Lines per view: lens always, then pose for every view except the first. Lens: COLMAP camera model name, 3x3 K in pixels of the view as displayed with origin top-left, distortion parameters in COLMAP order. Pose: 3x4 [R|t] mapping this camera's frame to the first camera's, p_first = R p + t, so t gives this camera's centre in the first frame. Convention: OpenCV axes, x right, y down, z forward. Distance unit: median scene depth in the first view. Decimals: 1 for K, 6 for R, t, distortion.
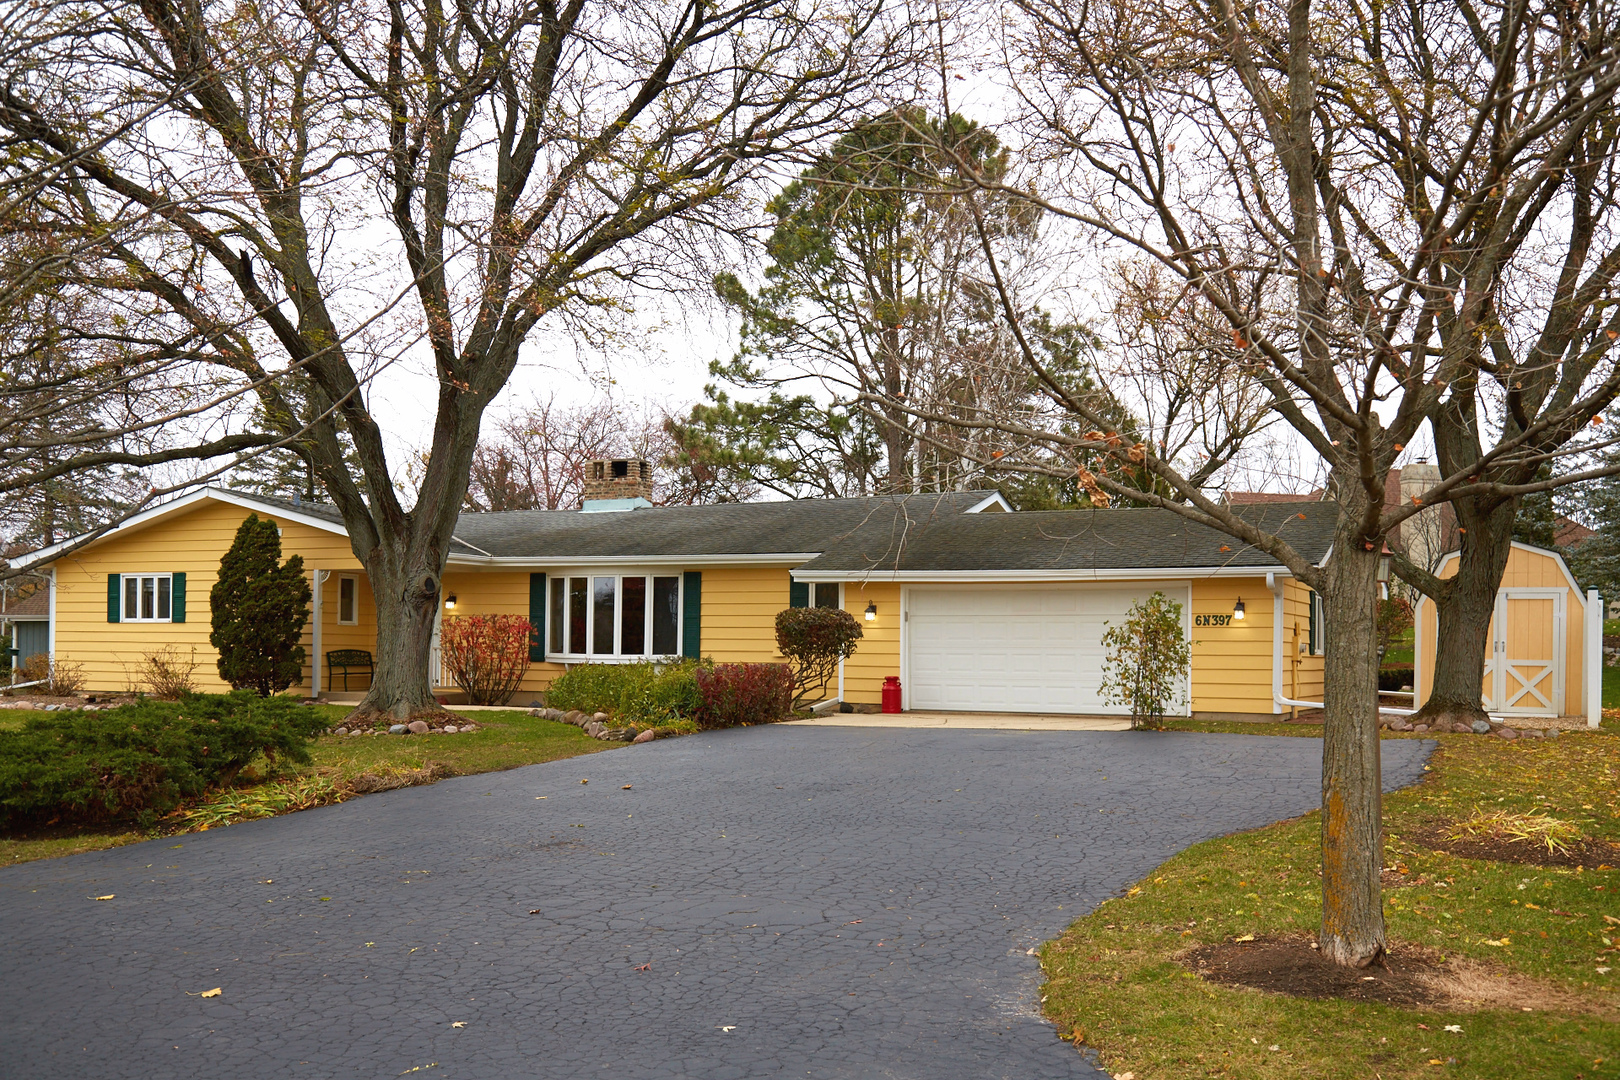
lens RADIAL K [[1588.4, 0, 818.5], [0, 1588.4, 617.4], [0, 0, 1]] dist [-0.007988, 0.022930]
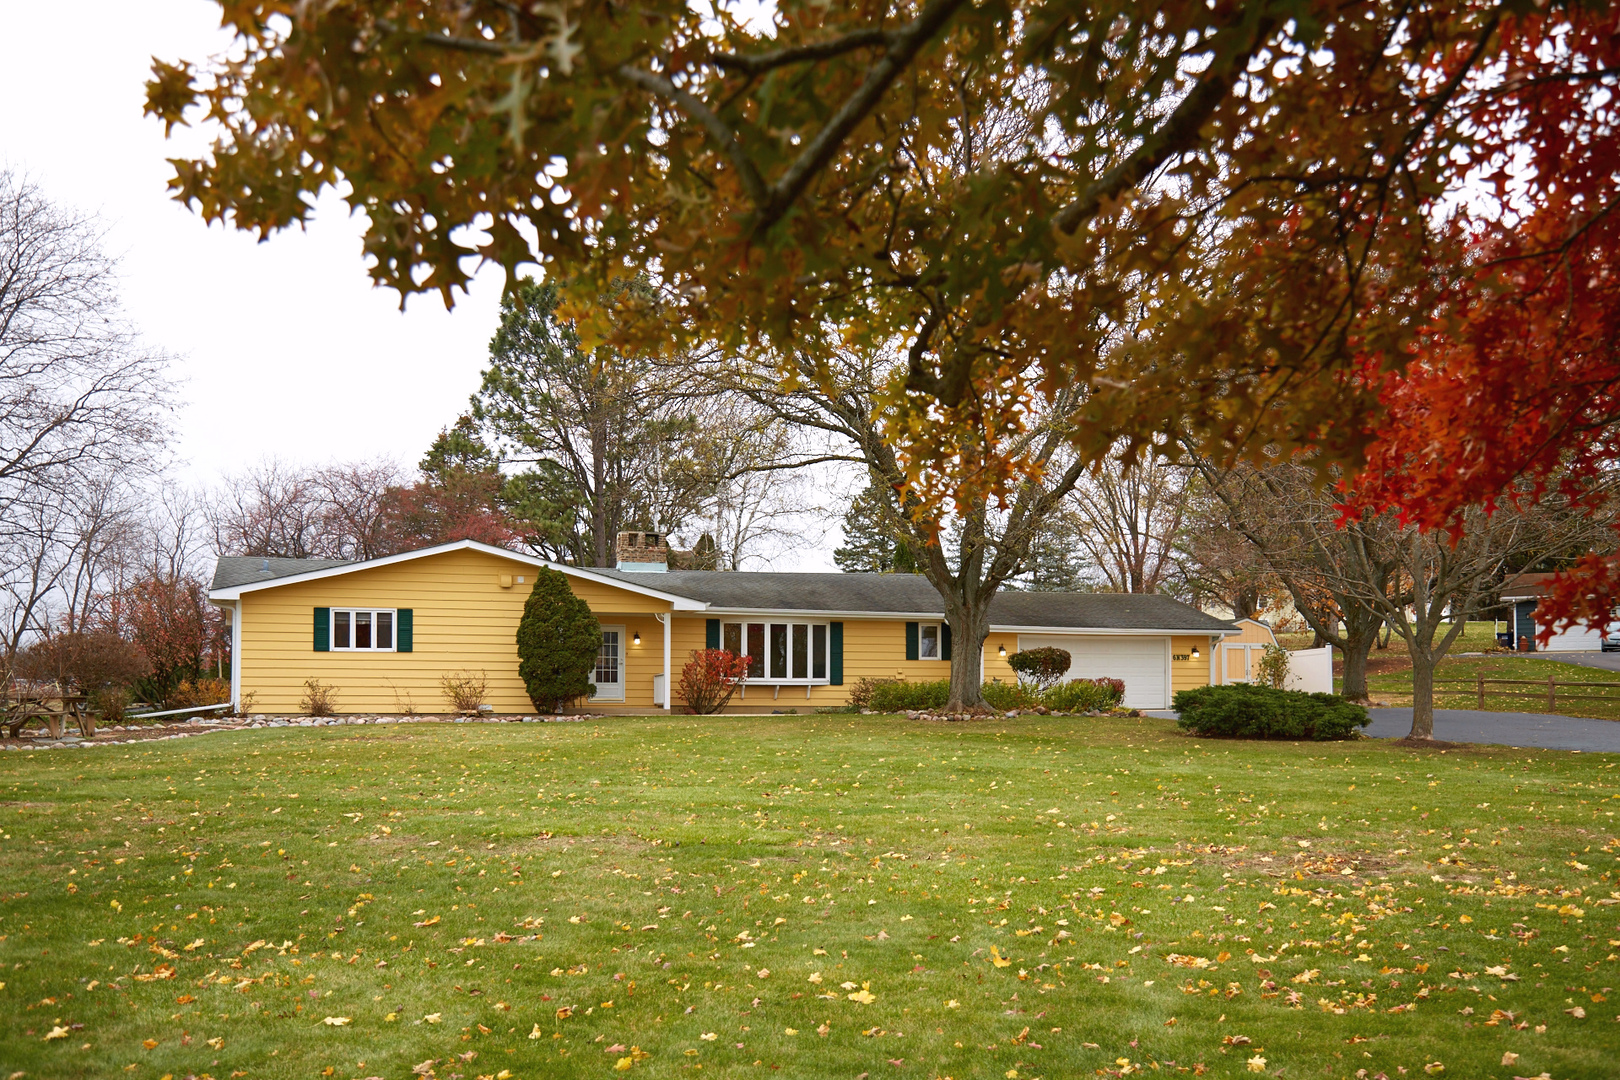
lens RADIAL K [[1647.2, 0, 810.0], [0, 1647.2, 540.0], [0, 0, 1]] dist [0.007912, 0.010897]
pose [[0.710622, 0.060286, 0.700987, -1.135334], [-0.007434, 0.996910, -0.078199, 0.014892], [-0.703535, 0.050358, 0.708874, -0.068042]]
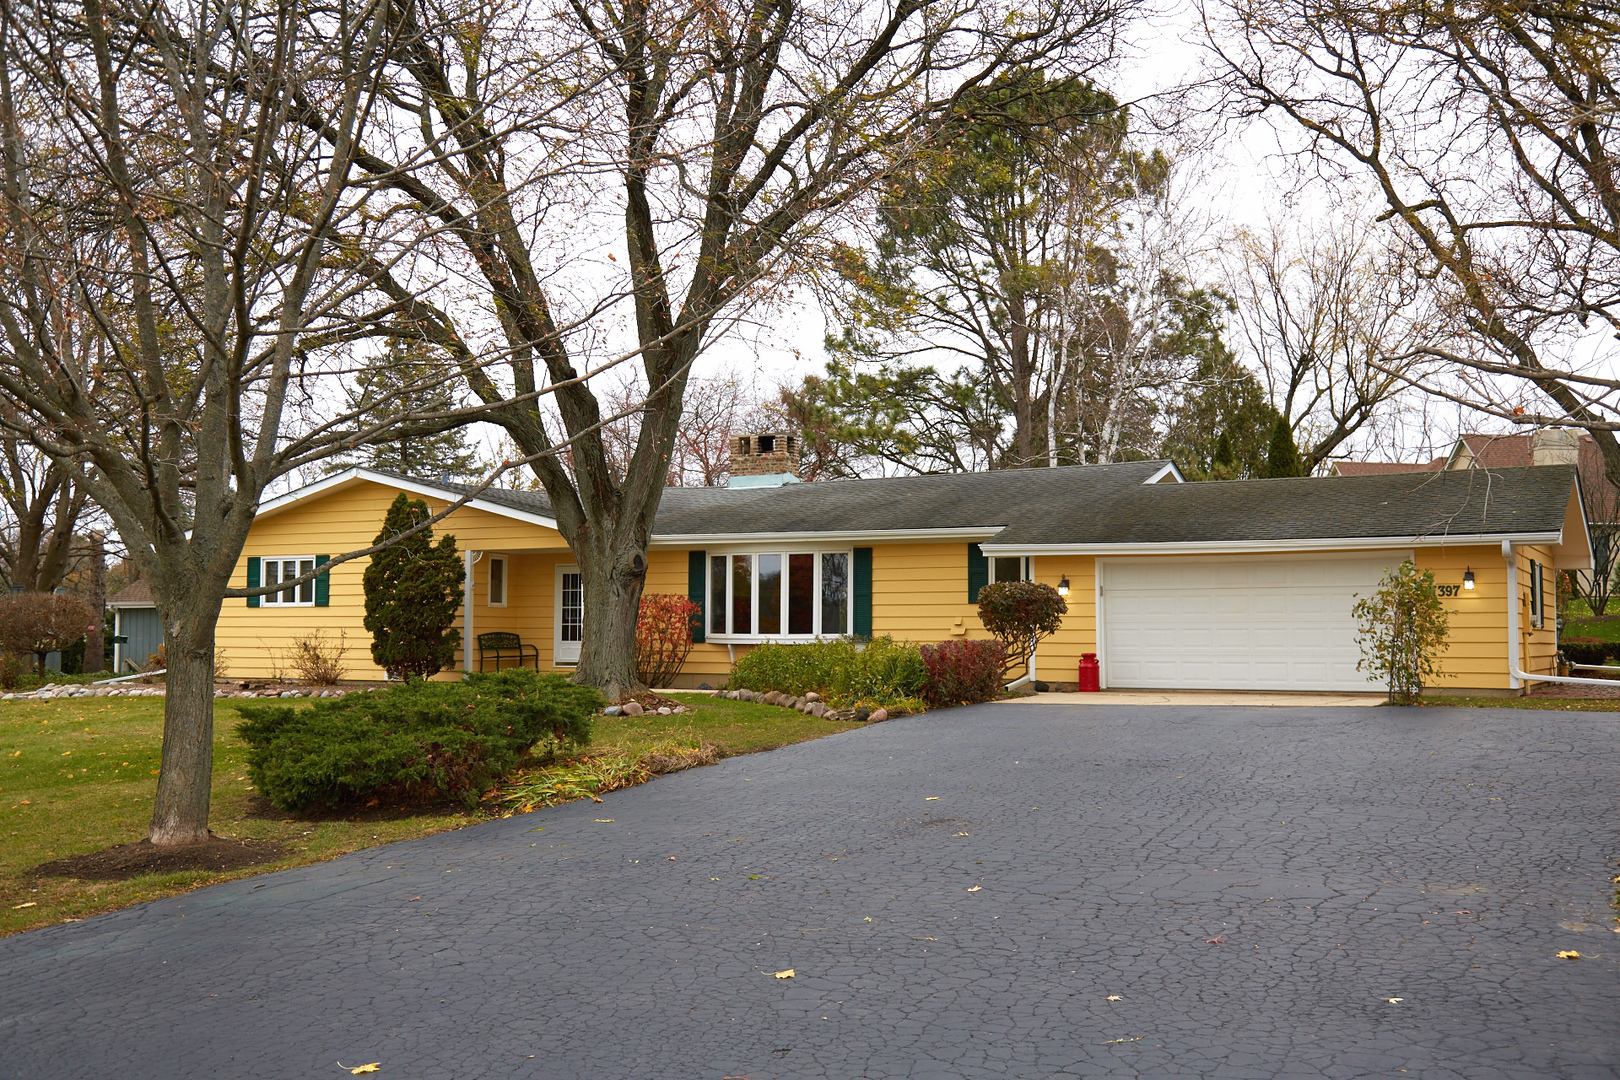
lens RADIAL K [[1647.2, 0, 810.0], [0, 1647.2, 540.0], [0, 0, 1]] dist [0.007912, 0.010897]
pose [[0.999423, -0.011358, -0.032019, -0.076959], [0.010186, 0.999280, -0.036544, 0.002744], [0.032411, 0.036197, 0.998819, -0.004435]]
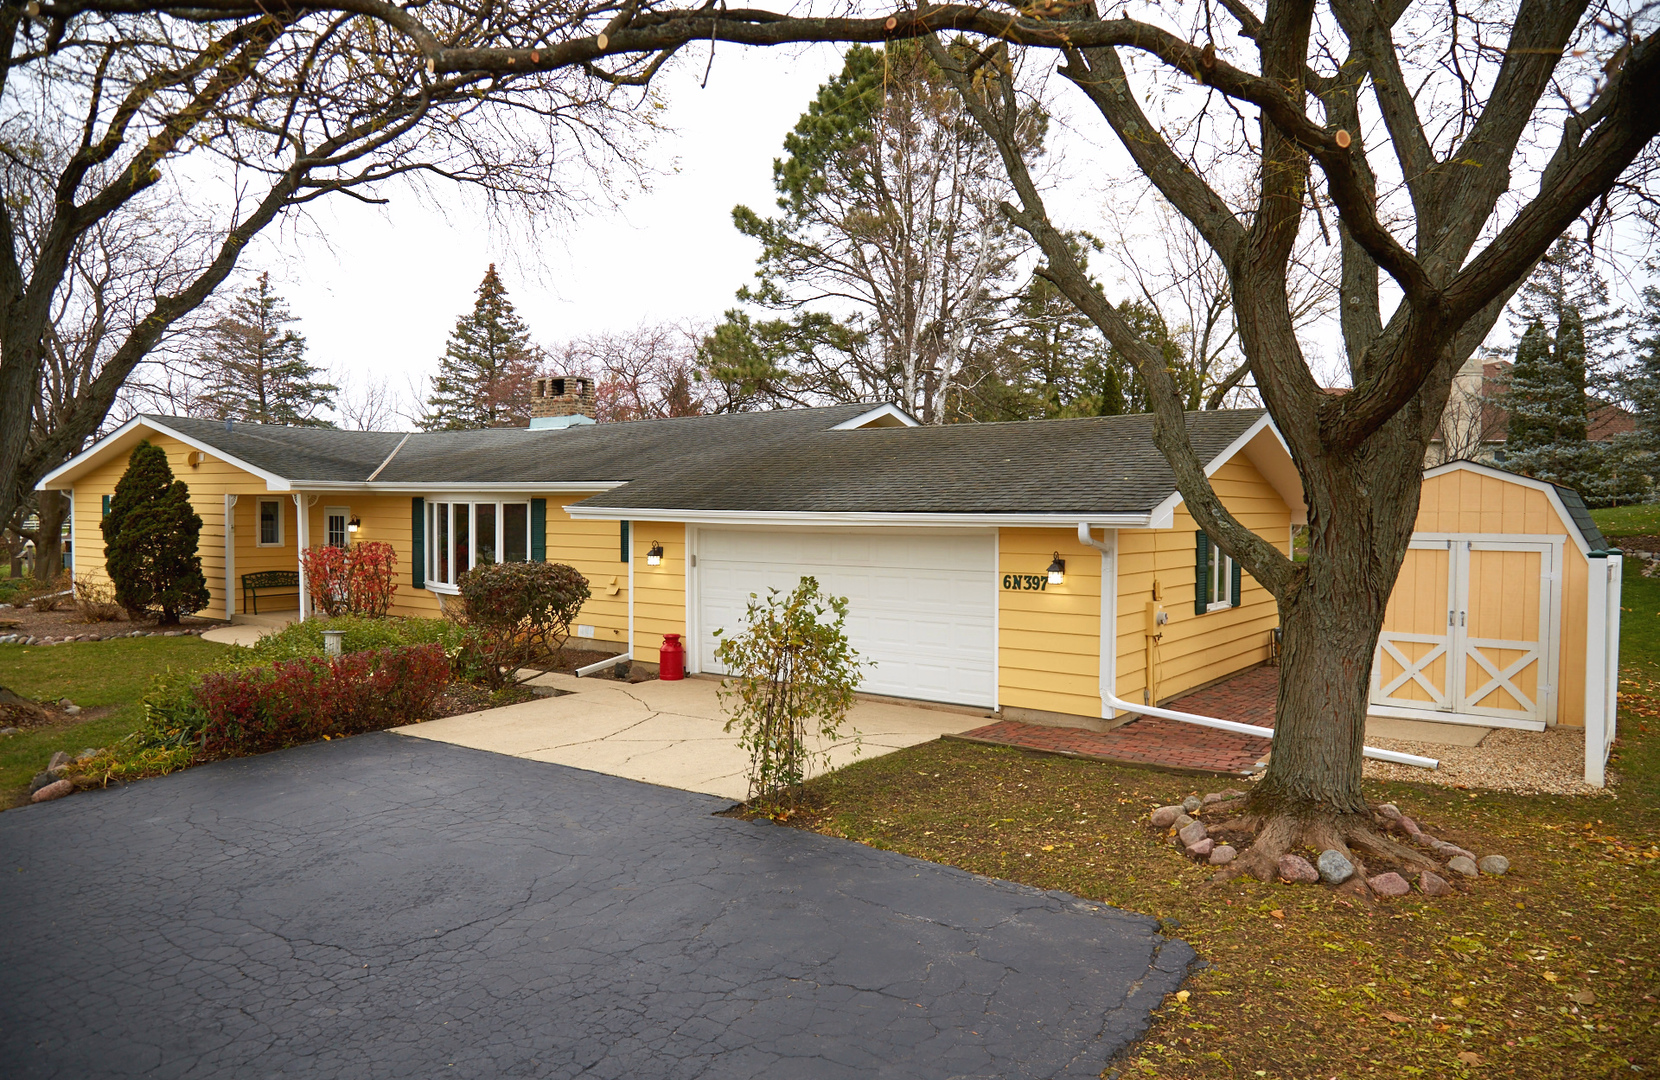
lens RADIAL K [[1104.1, 0, 830.0], [0, 1104.1, 540.0], [0, 0, 1]] dist [0.002323, 0.001265]
pose [[0.984691, -0.000735, -0.174308, 0.194876], [0.009719, 0.998667, 0.050696, -0.034662], [0.174038, -0.051614, 0.983385, 0.382084]]
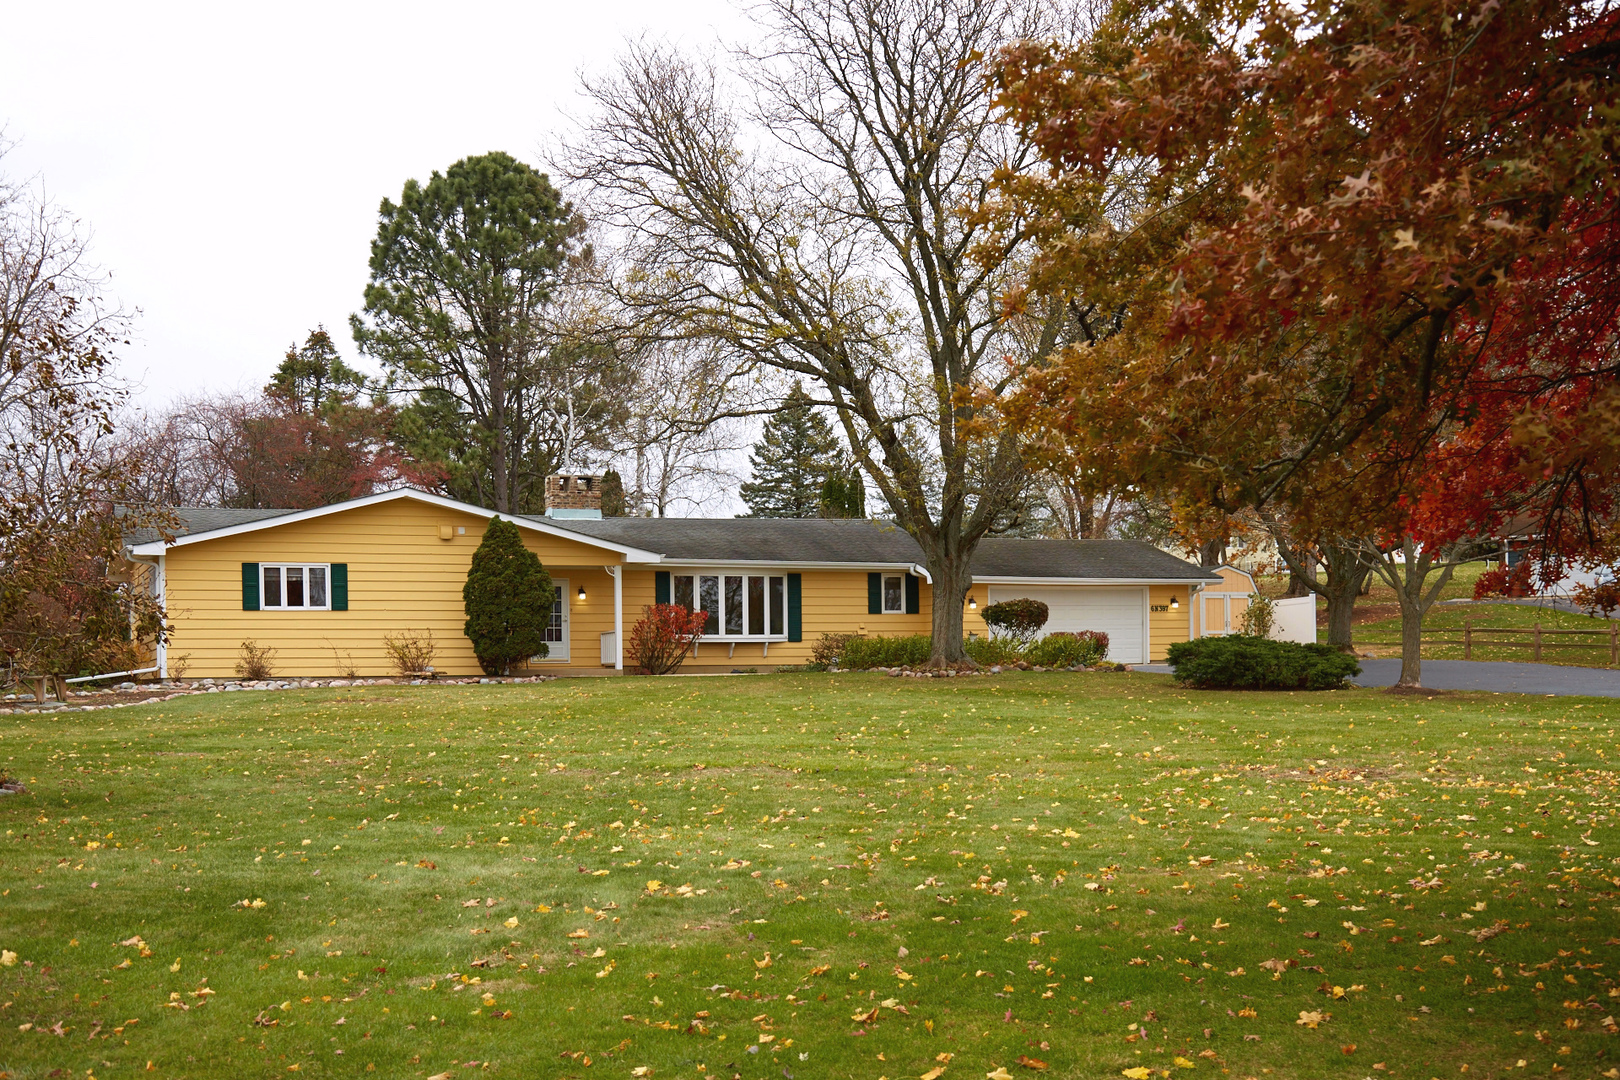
lens RADIAL K [[2093.2, 0, 837.1], [0, 2093.2, 545.3], [0, 0, 1]] dist [-0.036596, -0.042113]
pose [[0.645180, 0.027309, 0.763542, -1.376566], [0.002205, 0.999290, -0.037605, 0.014305], [-0.764027, 0.025946, 0.644662, -0.176114]]
